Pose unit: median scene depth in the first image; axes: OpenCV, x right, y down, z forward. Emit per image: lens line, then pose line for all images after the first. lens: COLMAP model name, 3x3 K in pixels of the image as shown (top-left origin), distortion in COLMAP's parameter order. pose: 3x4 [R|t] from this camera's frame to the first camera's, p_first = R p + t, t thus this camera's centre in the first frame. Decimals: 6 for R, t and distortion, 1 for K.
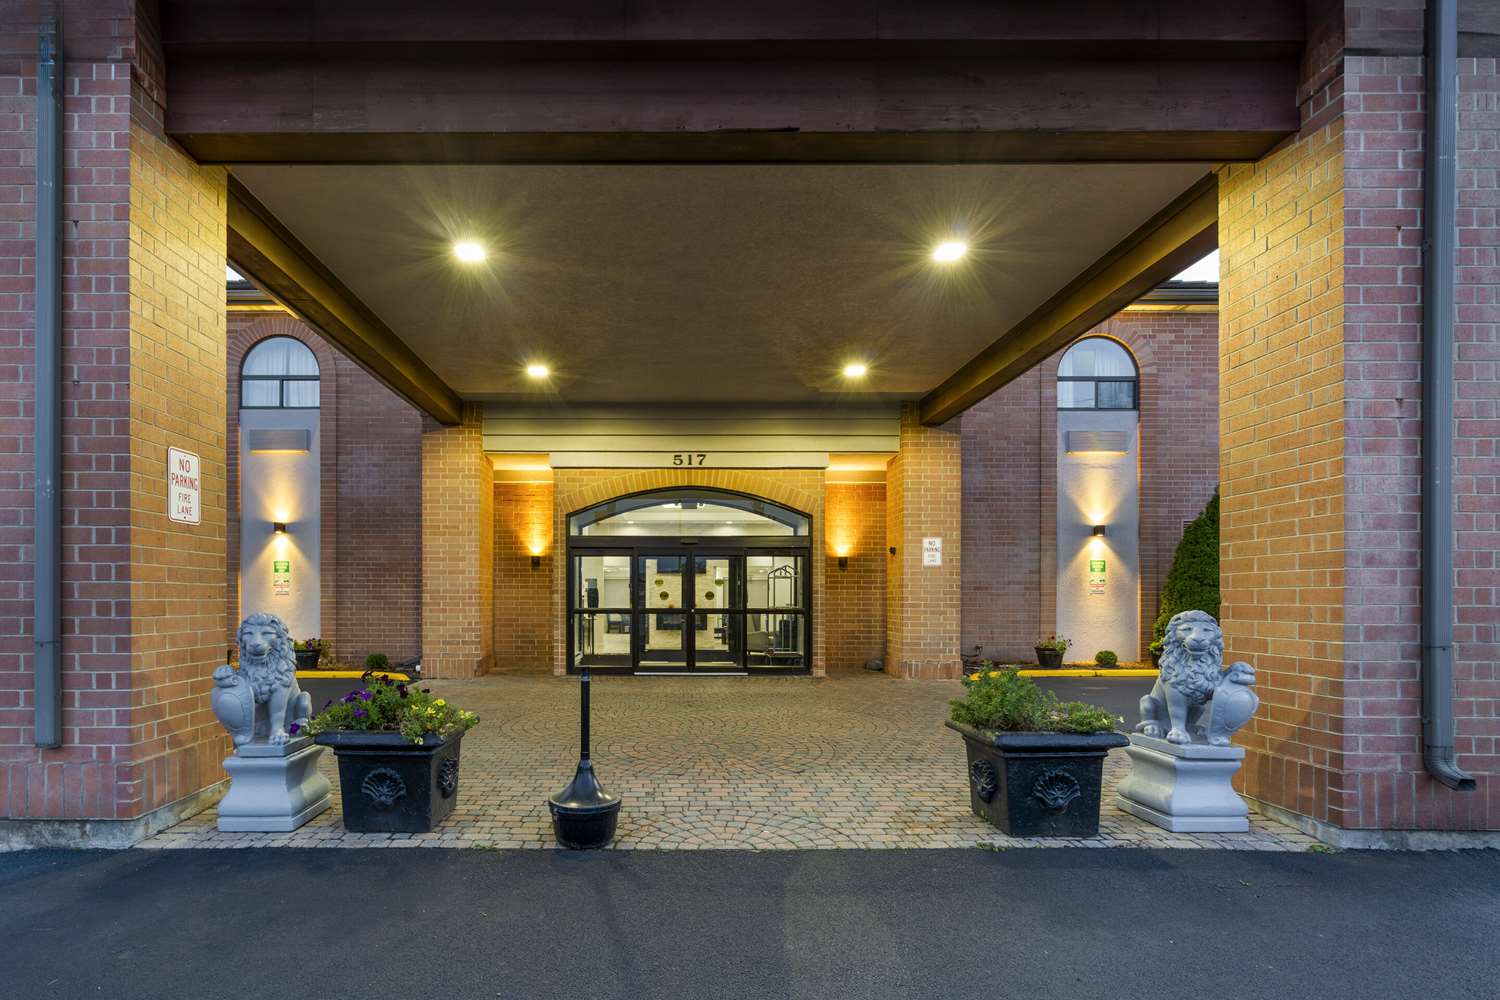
lens RADIAL K [[980.2, 0, 748.4], [0, 980.2, 608.6], [0, 0, 1]] dist [-0.006678, -0.000726]
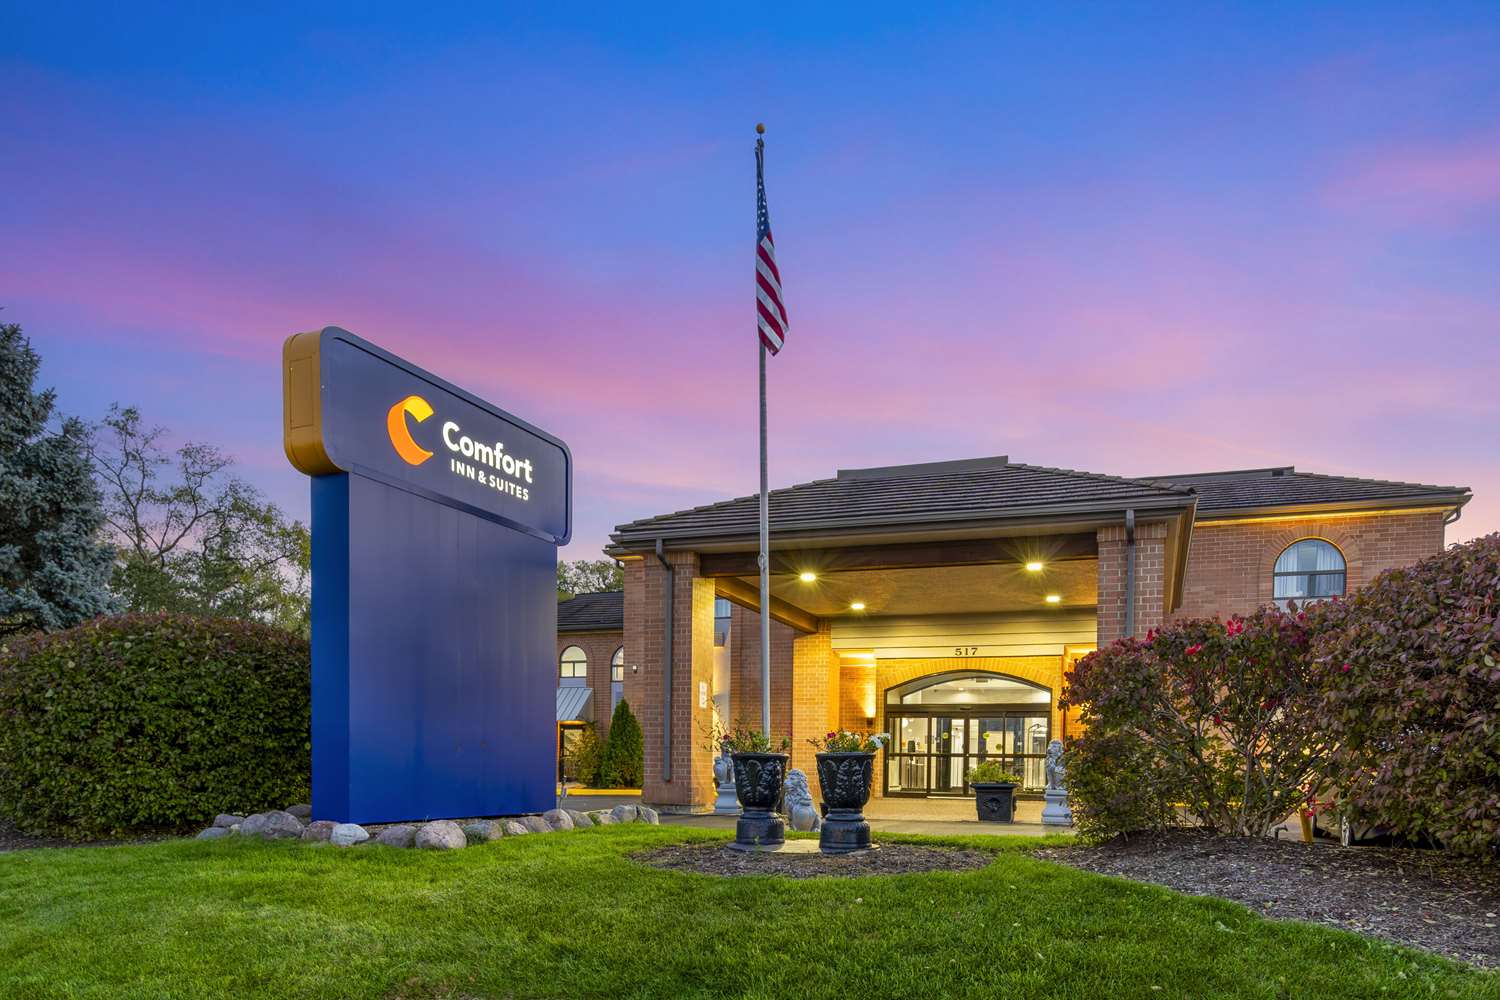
lens RADIAL K [[980.2, 0, 748.4], [0, 980.2, 608.6], [0, 0, 1]] dist [-0.006678, -0.000726]
pose [[0.928923, -0.042674, -0.367807, 0.179059], [-0.017417, 0.987201, -0.158525, 0.022749], [0.369864, 0.153664, 0.916290, -0.473375]]
